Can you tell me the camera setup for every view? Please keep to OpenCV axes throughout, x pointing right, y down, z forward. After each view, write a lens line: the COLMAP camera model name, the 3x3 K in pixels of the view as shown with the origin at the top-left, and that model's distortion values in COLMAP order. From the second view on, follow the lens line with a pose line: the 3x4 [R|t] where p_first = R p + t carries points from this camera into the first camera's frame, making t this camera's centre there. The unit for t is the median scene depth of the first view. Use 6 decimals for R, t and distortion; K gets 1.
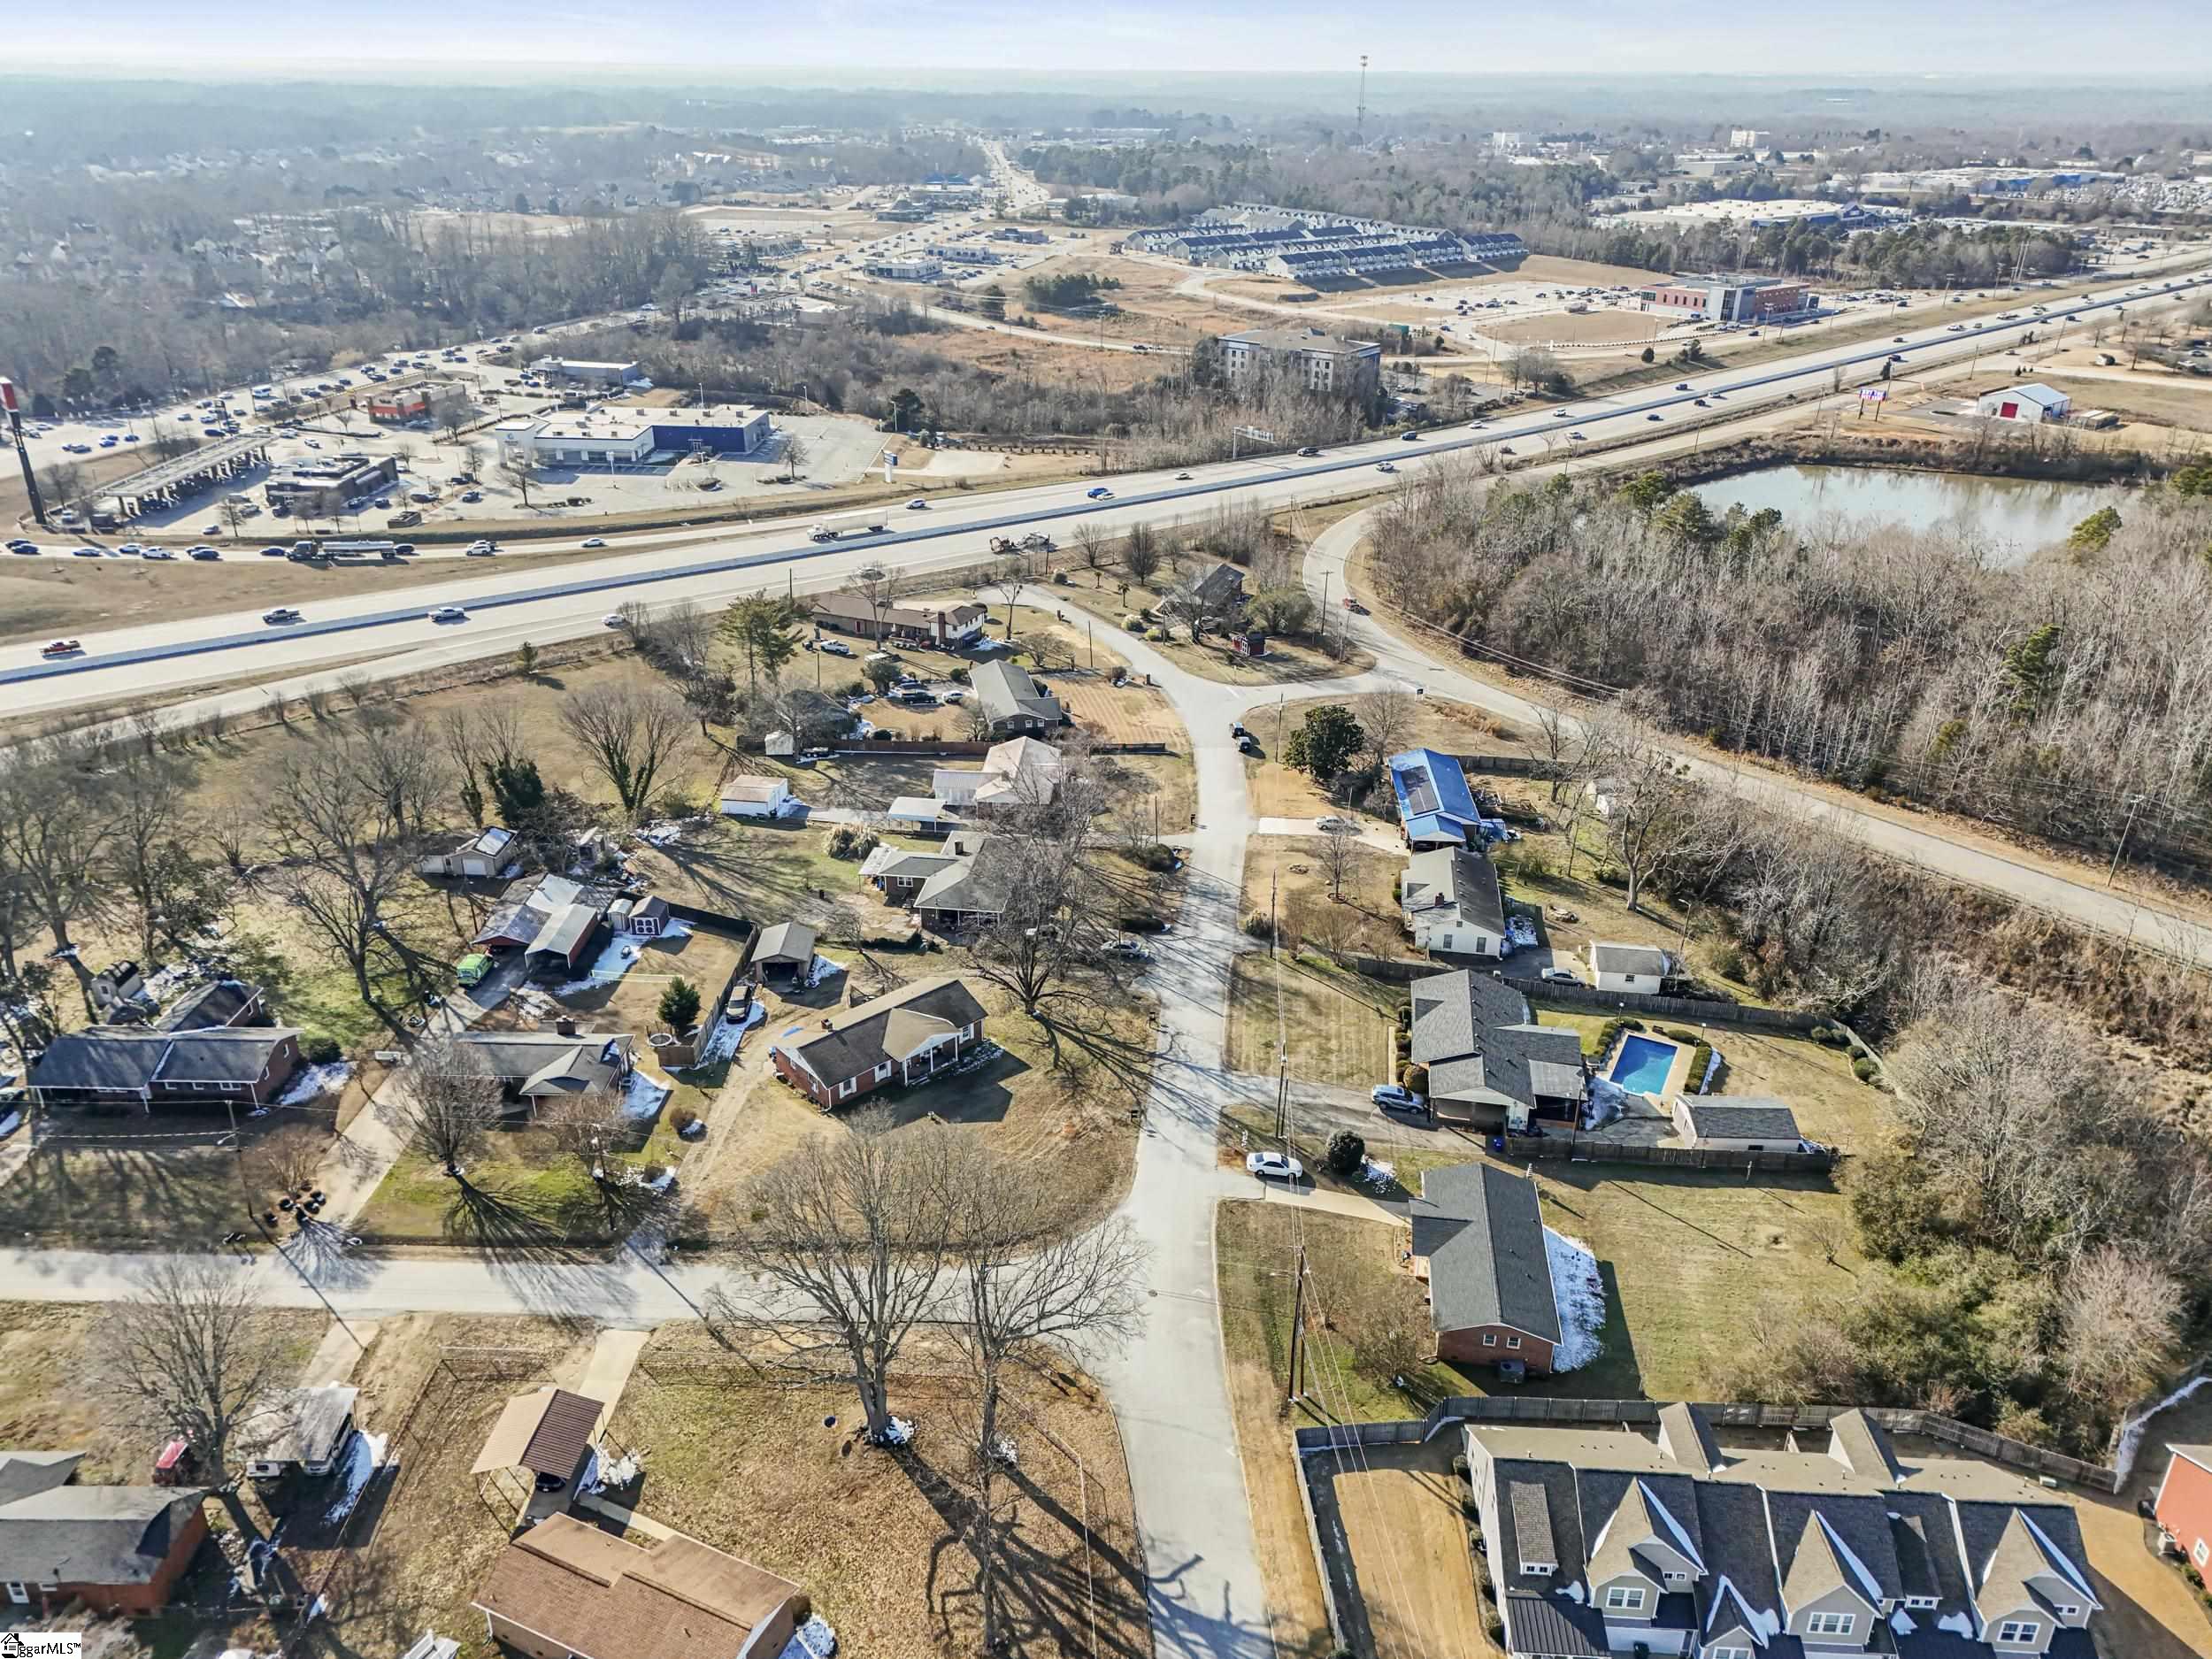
lens RADIAL K [[1593.0, 0, 1106.0], [0, 1593.0, 829.5], [0, 0, 1]] dist [0.059507, -0.035846]
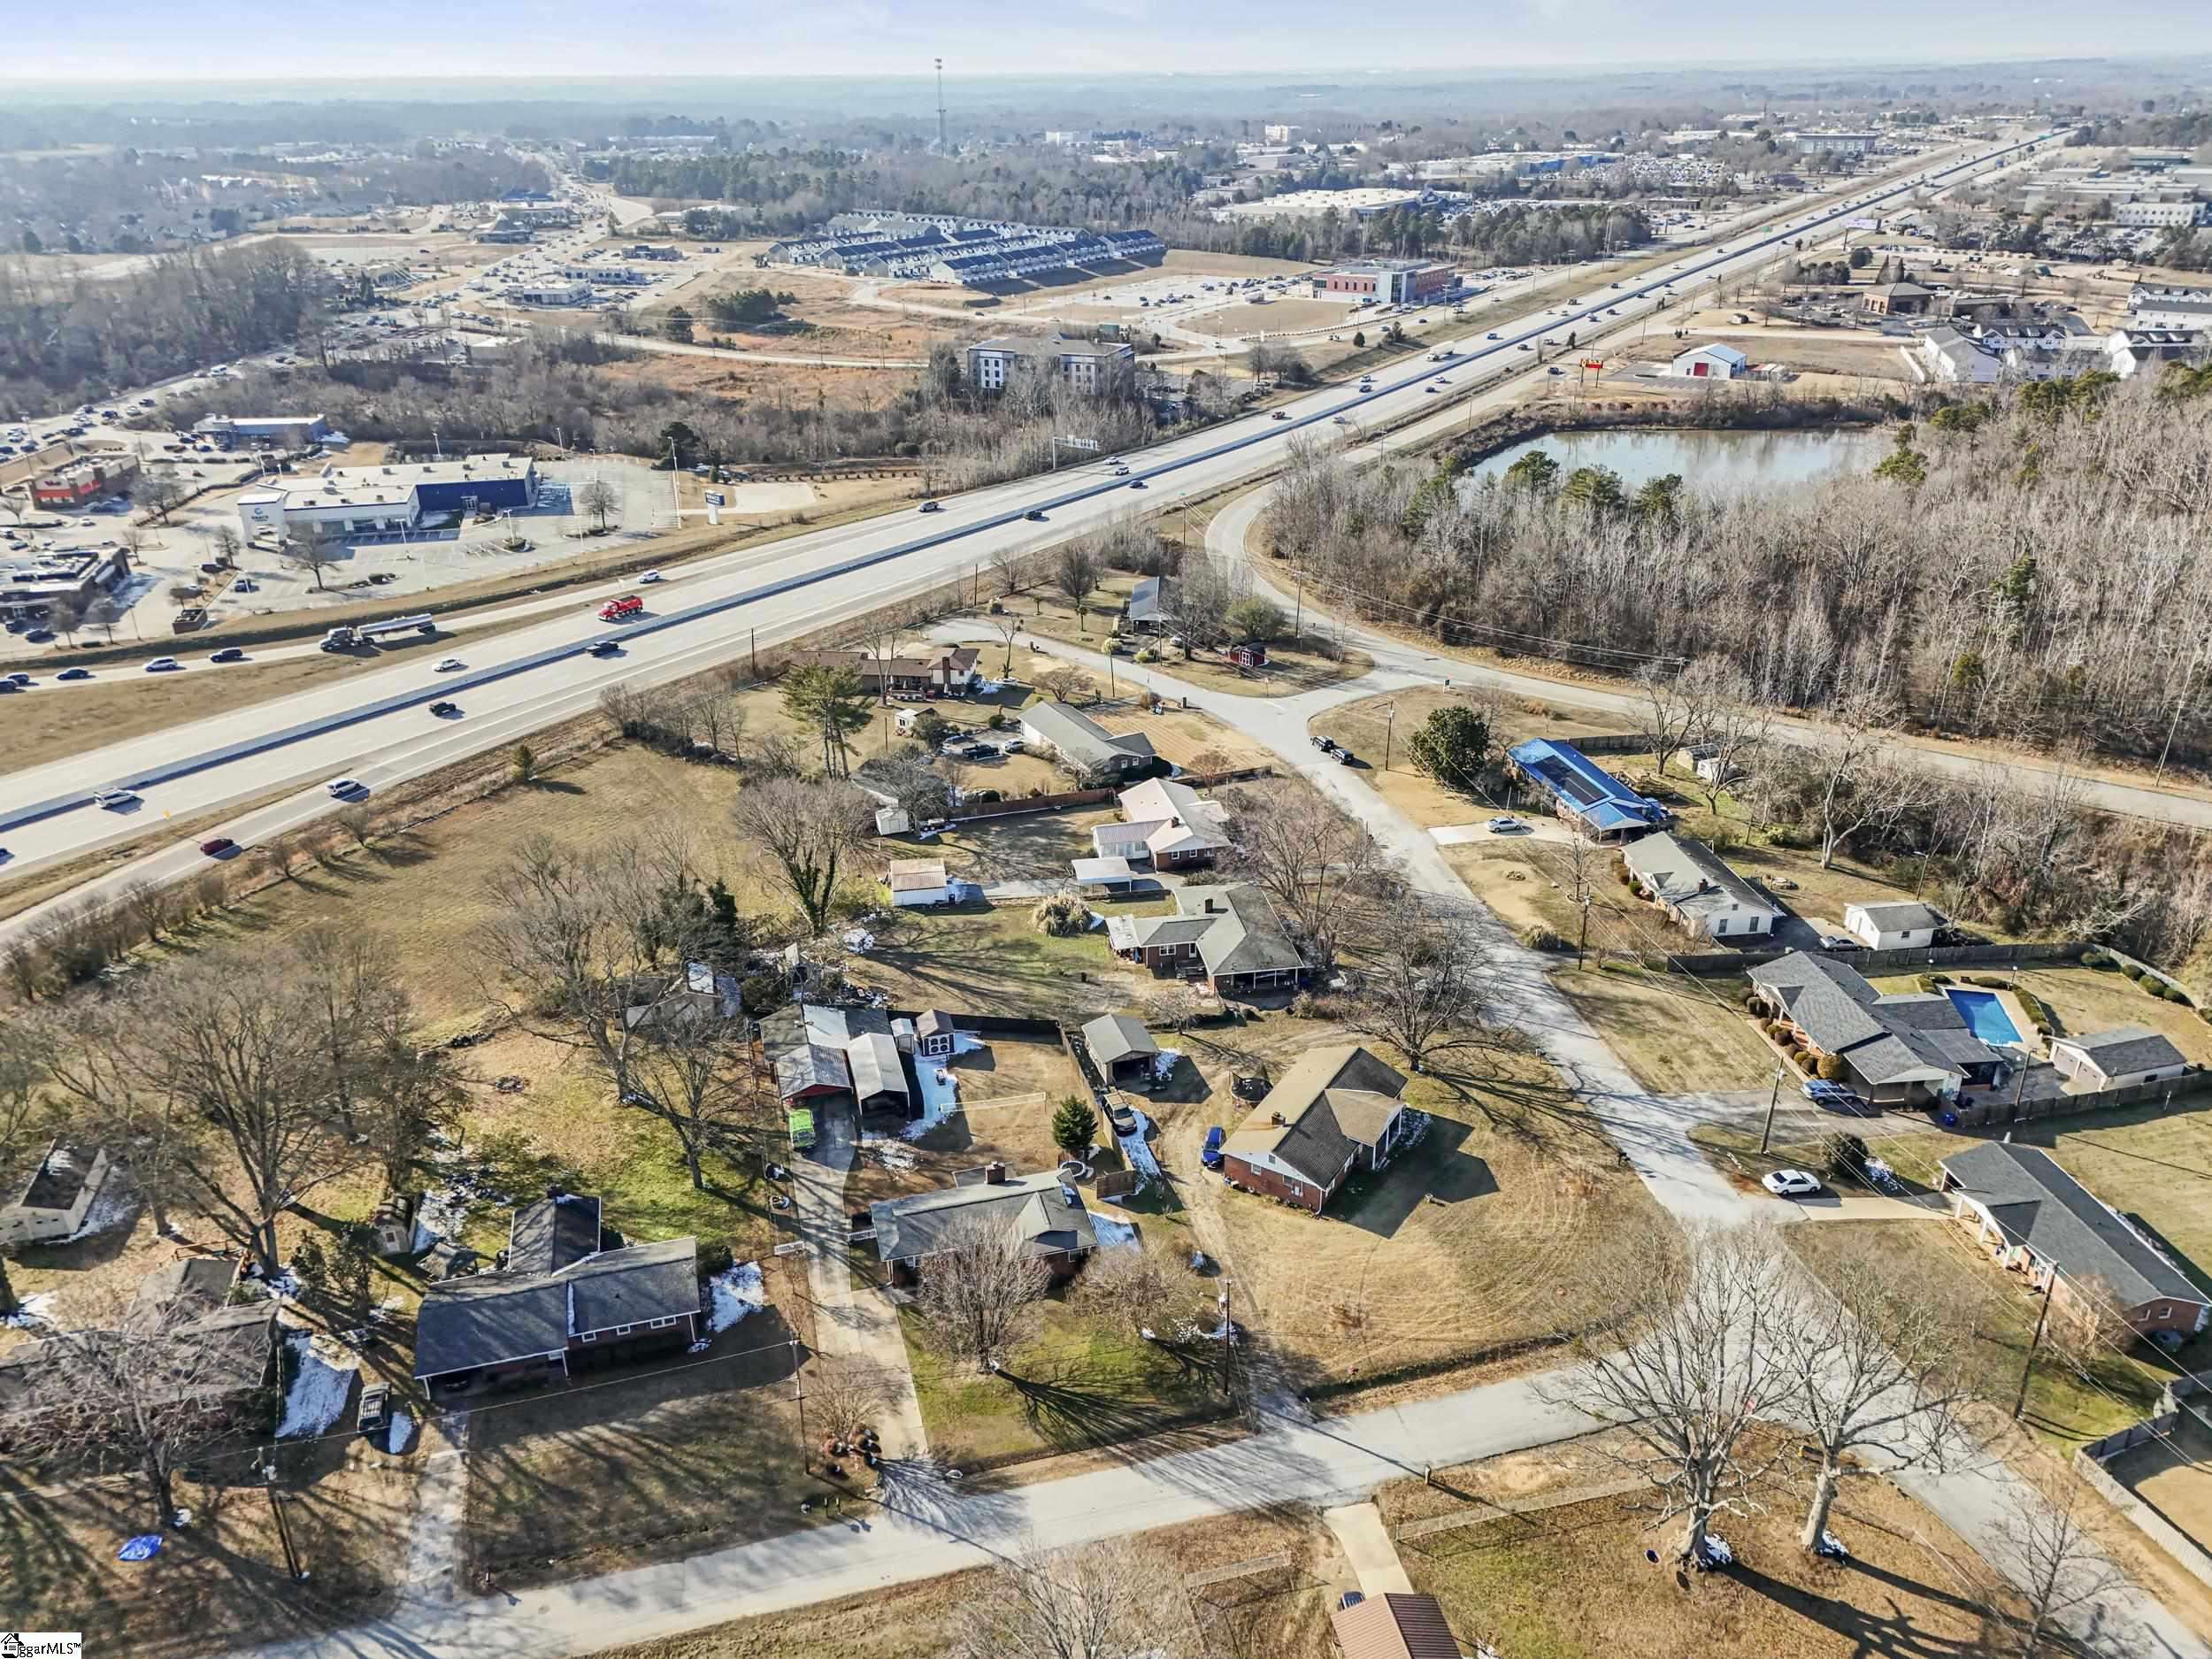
lens RADIAL K [[1593.0, 0, 1106.0], [0, 1593.0, 829.5], [0, 0, 1]] dist [0.059507, -0.035846]
pose [[0.959919, -0.137693, 0.244124, -0.154063], [0.138120, 0.990295, 0.015458, -0.022957], [-0.243883, 0.018880, 0.969621, 0.044221]]
